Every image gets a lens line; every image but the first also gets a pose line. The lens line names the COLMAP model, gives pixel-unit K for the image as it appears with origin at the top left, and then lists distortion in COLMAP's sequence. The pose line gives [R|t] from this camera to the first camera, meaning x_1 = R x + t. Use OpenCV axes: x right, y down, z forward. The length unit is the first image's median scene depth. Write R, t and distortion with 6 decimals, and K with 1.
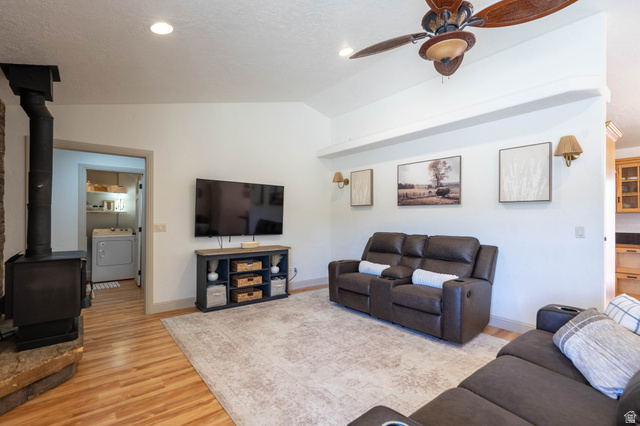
lens RADIAL K [[303.4, 0, 314.3], [0, 303.4, 212.6], [0, 0, 1]] dist [0.000051, 0.000193]
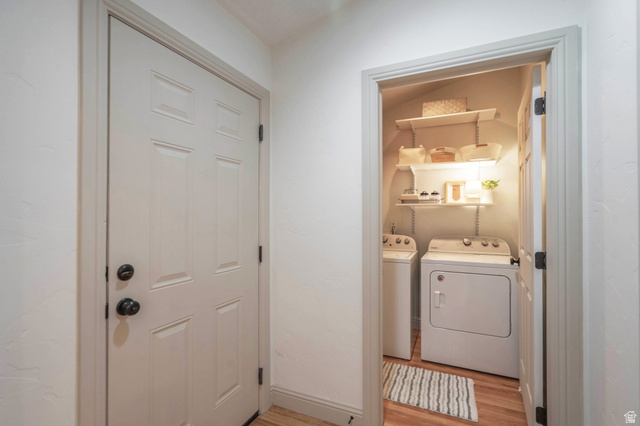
lens RADIAL K [[298.1, 0, 315.4], [0, 298.1, 213.2], [0, 0, 1]] dist [0.000607, -0.000139]
pose [[0.442374, -0.005542, -0.896814, -0.365787], [0.005998, 0.999977, -0.003221, 0.011141], [0.896811, -0.003955, 0.442397, 0.605920]]
